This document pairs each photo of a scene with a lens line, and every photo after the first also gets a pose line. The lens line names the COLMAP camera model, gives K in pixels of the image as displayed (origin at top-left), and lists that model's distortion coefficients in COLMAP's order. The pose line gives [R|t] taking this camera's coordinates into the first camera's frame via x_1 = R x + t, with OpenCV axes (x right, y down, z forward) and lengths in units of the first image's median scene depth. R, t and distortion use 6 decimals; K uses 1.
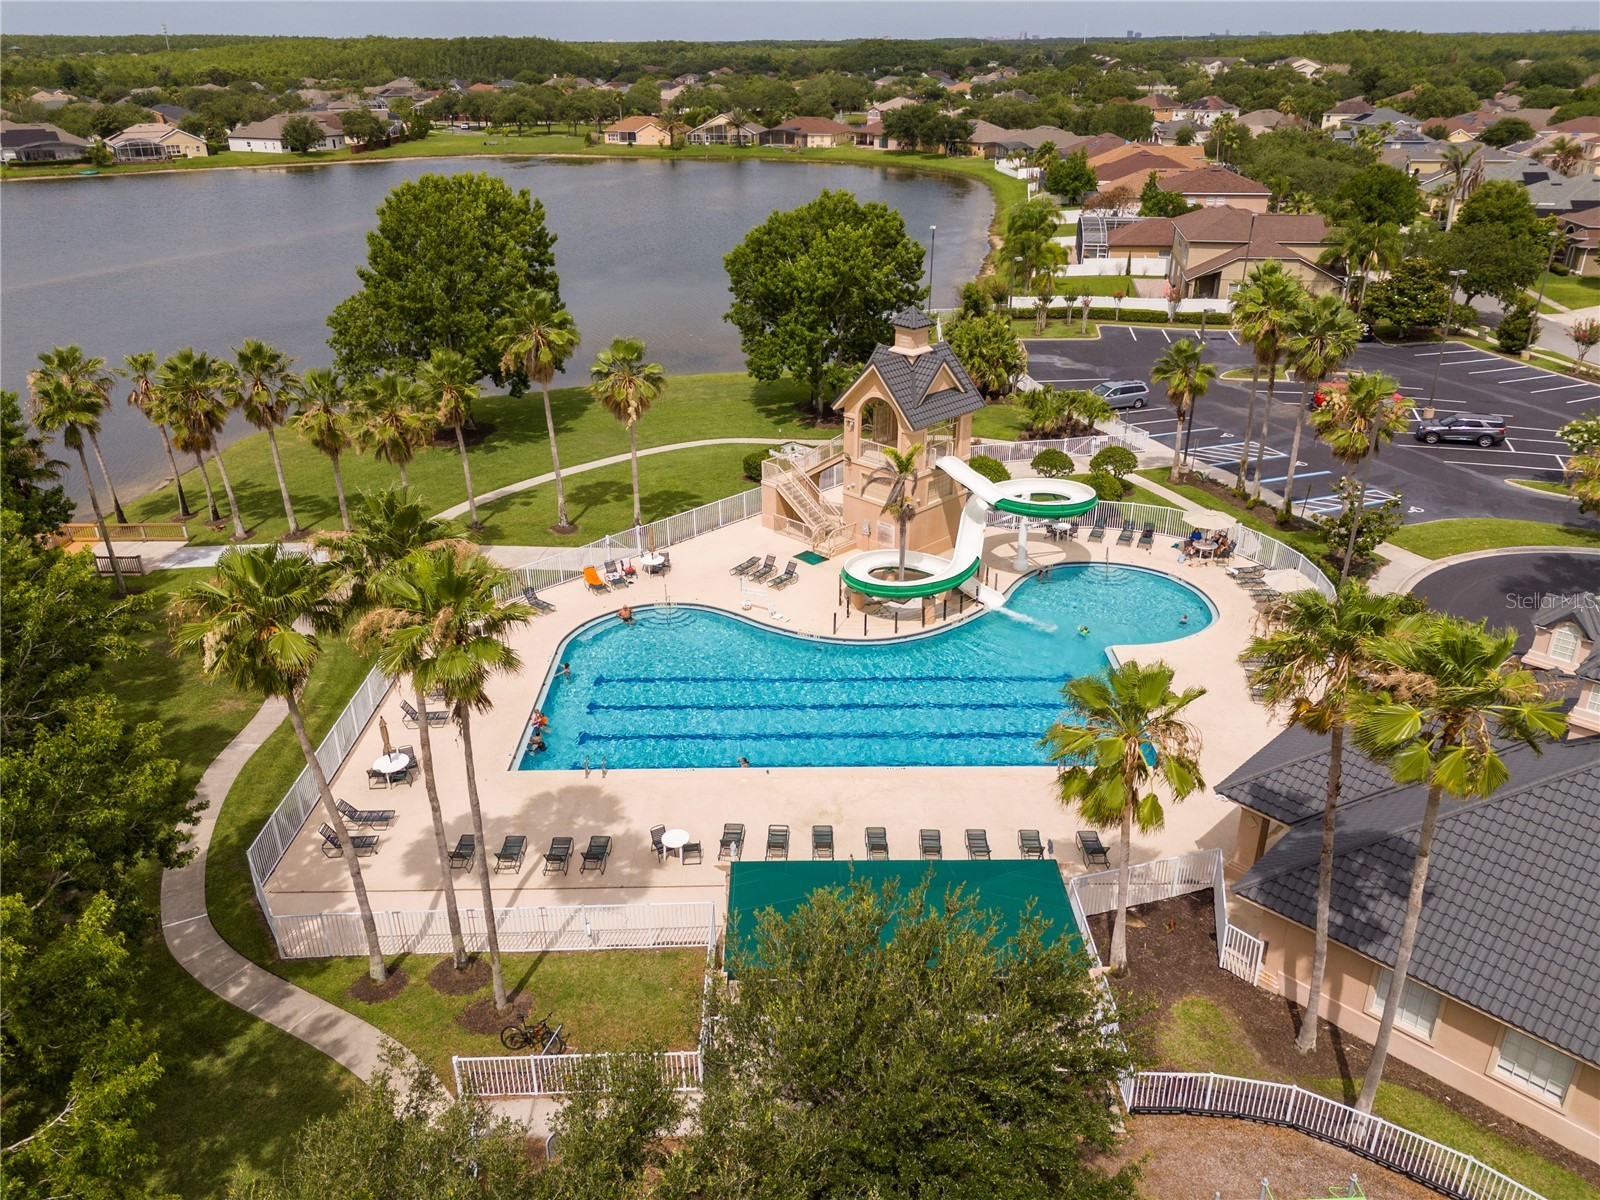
lens RADIAL K [[1180.1, 0, 800.0], [0, 1180.1, 600.0], [0, 0, 1]] dist [0.062678, -0.050217]
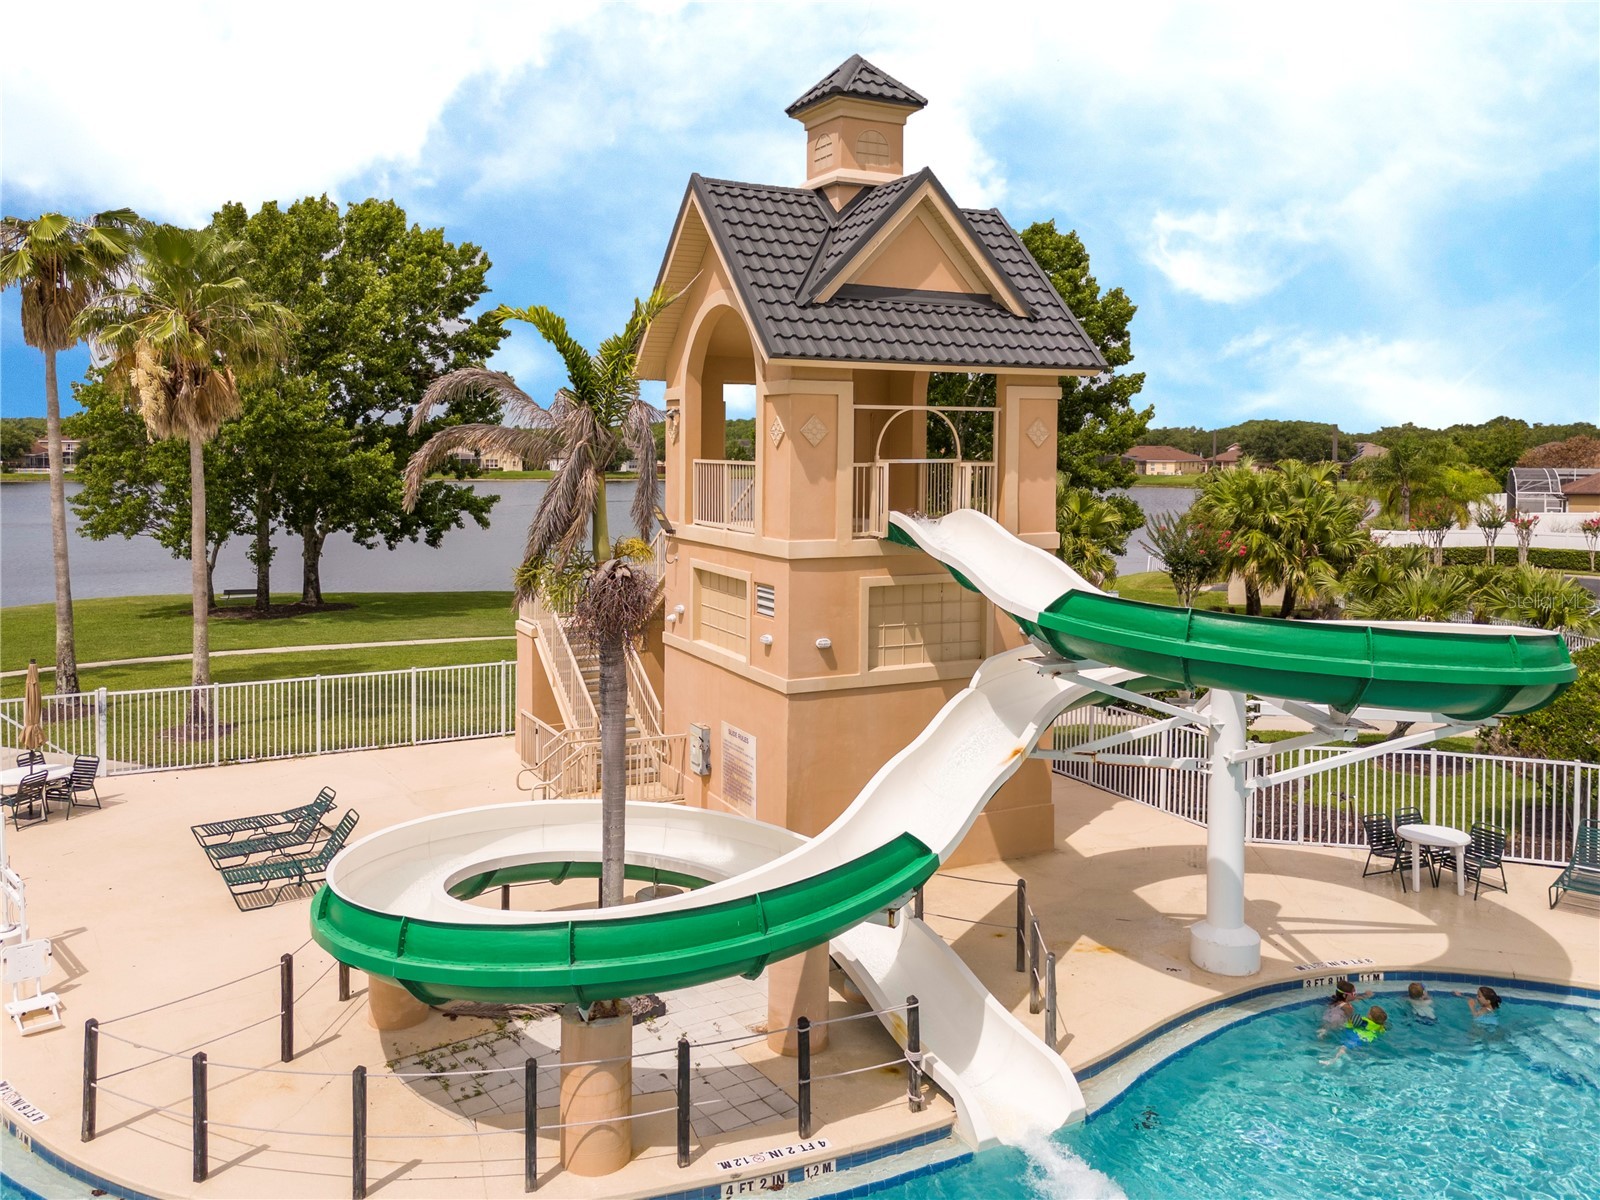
lens RADIAL K [[1229.6, 0, 768.7], [0, 1229.6, 487.1], [0, 0, 1]] dist [0.072760, -0.060068]
pose [[0.946669, 0.019563, -0.321614, 0.164695], [-0.144675, 0.917685, -0.370032, -0.008145], [0.287902, 0.396827, 0.871574, 0.663482]]
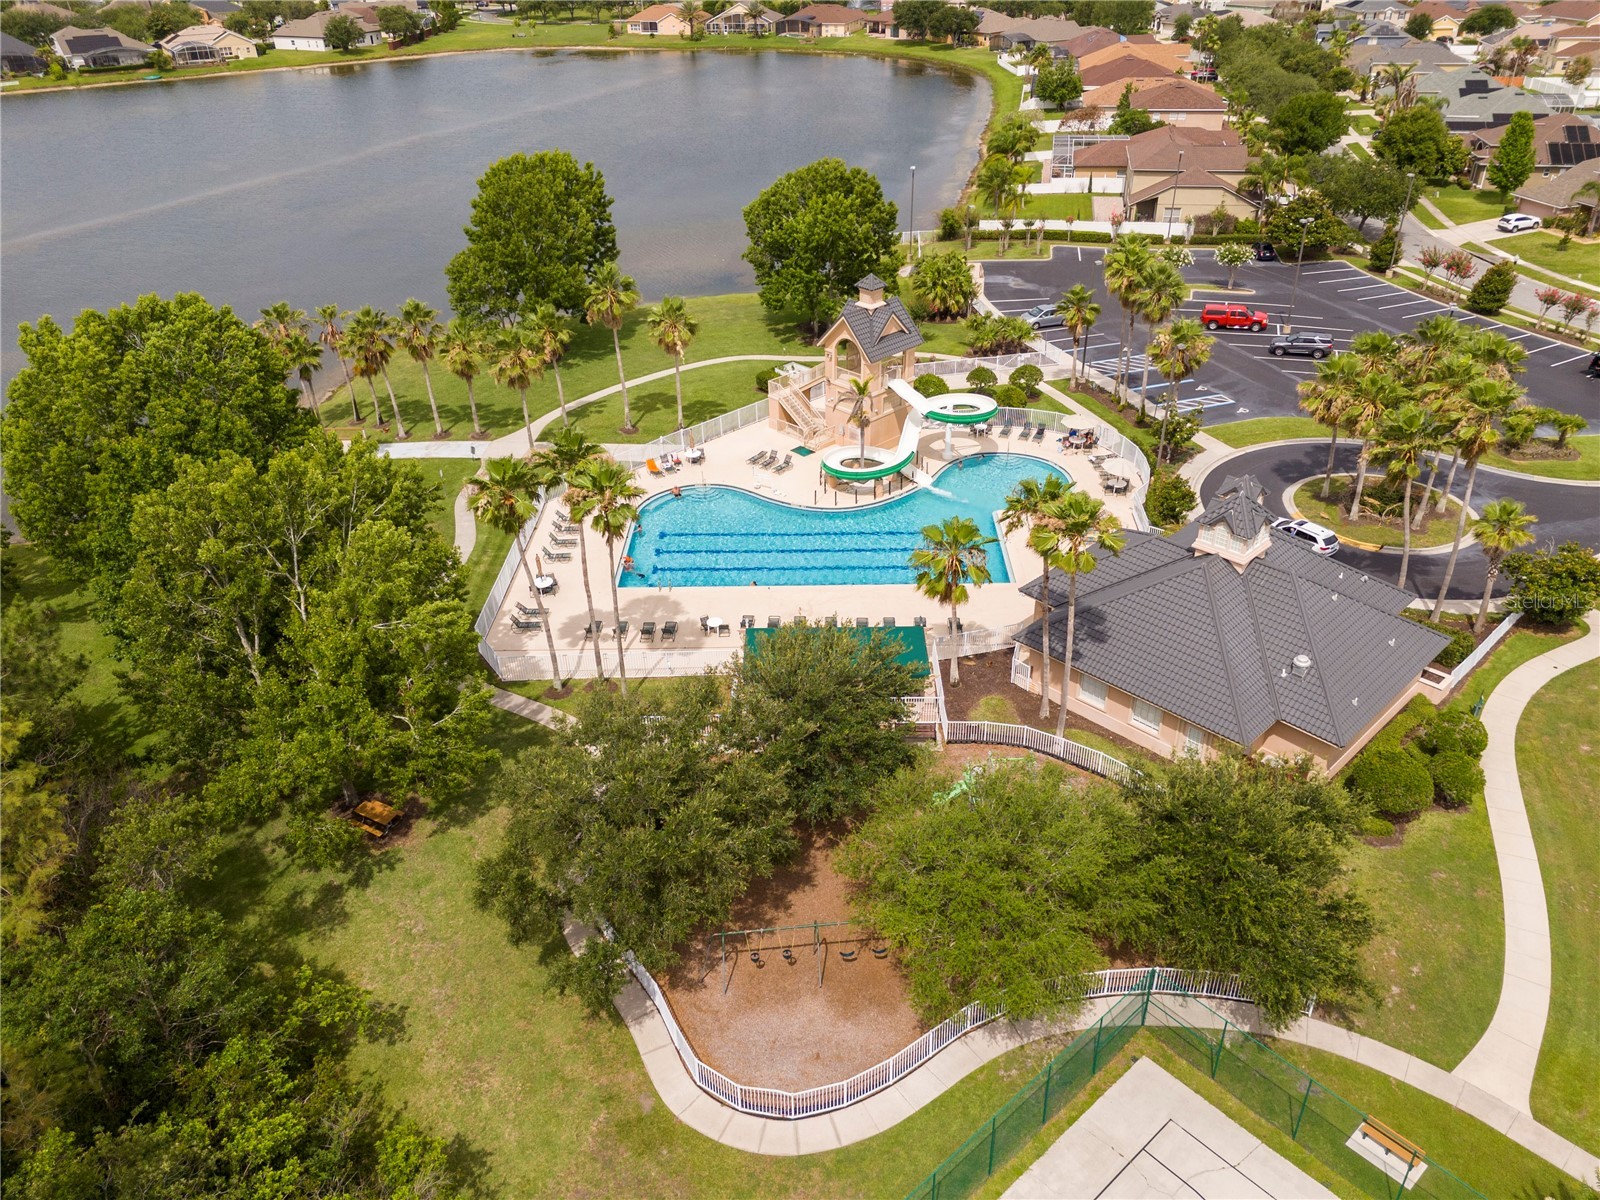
lens RADIAL K [[1180.1, 0, 800.0], [0, 1180.1, 600.0], [0, 0, 1]] dist [0.062678, -0.050217]
pose [[0.999761, -0.004262, -0.021454, 0.033798], [0.006536, 0.994227, 0.107098, -0.008902], [0.020873, -0.107213, 0.994017, -0.419520]]
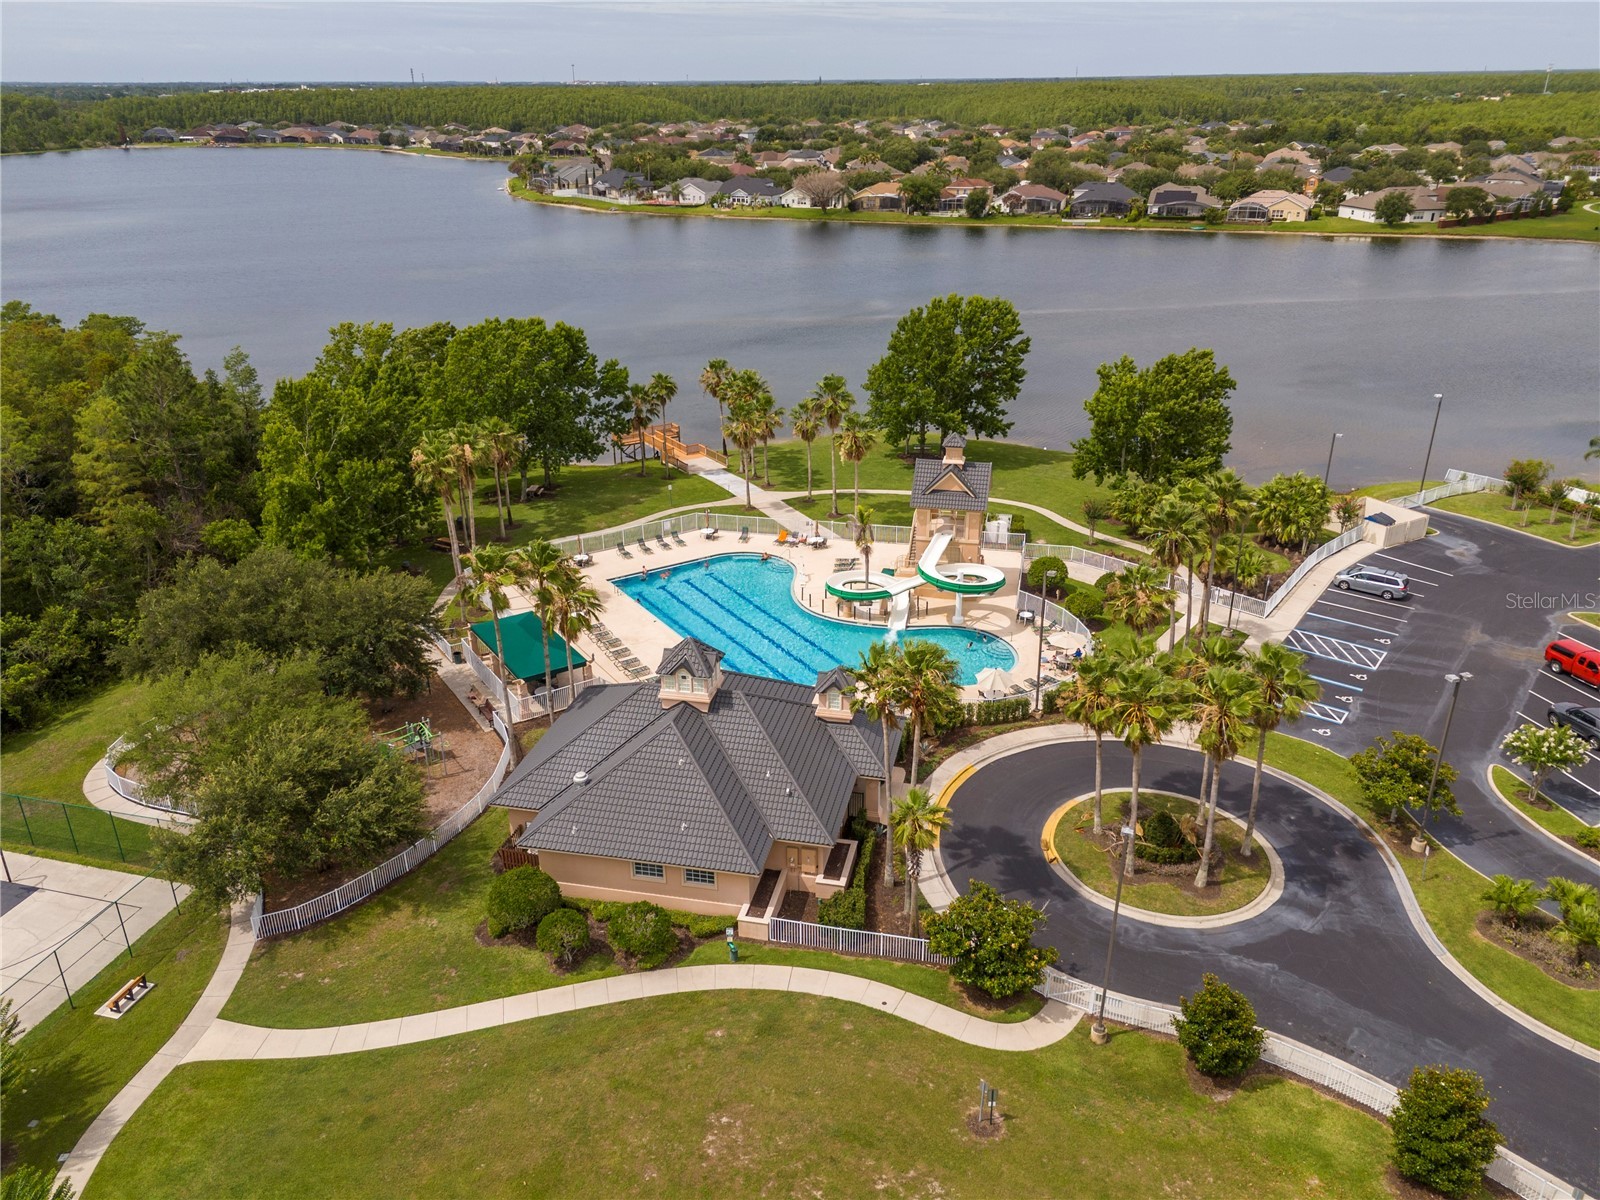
lens RADIAL K [[1184.9, 0, 800.0], [0, 1184.9, 600.0], [0, 0, 1]] dist [0.056597, -0.055014]
pose [[0.535911, 0.338674, -0.773369, 1.097127], [-0.353251, 0.921928, 0.158944, -0.197357], [0.766820, 0.188013, 0.613708, -0.034324]]
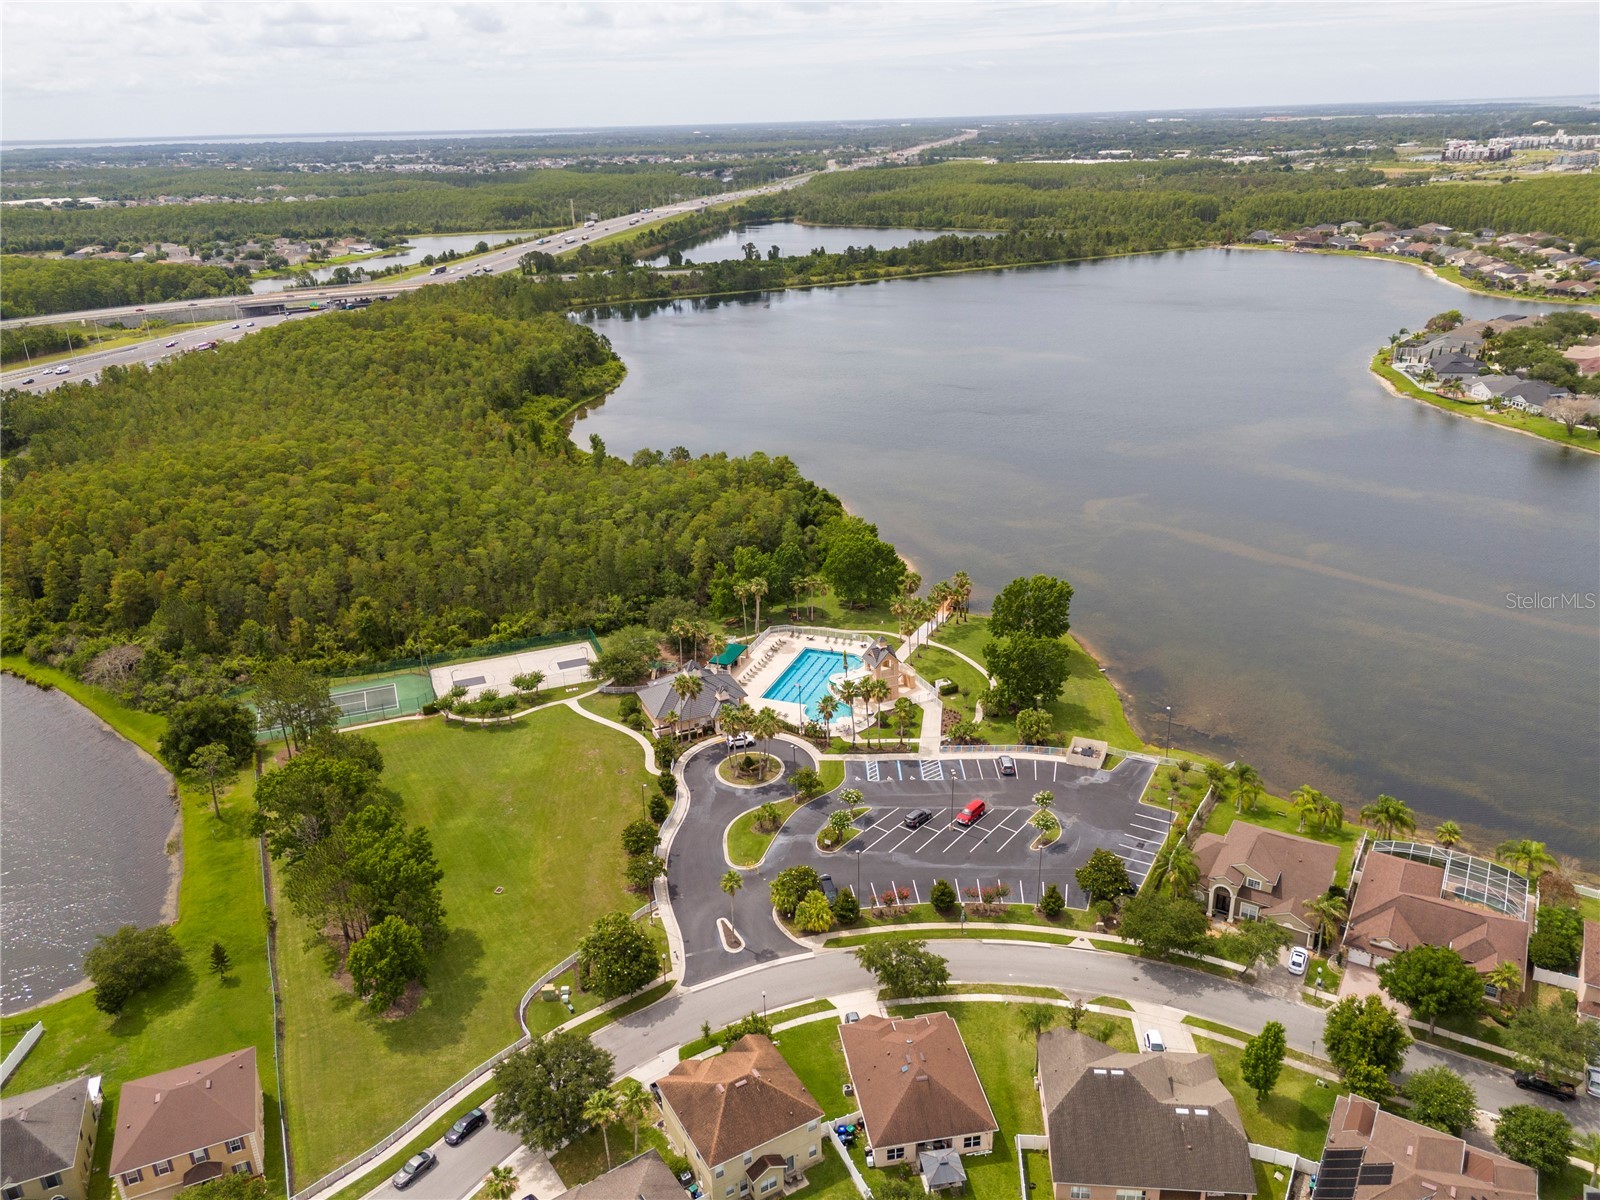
lens RADIAL K [[1180.1, 0, 800.0], [0, 1180.1, 600.0], [0, 0, 1]] dist [0.062678, -0.050217]
pose [[-0.373065, 0.367092, -0.852095, 3.112485], [-0.358202, 0.790207, 0.497257, -1.987257], [0.855870, 0.490731, -0.163305, 1.234020]]
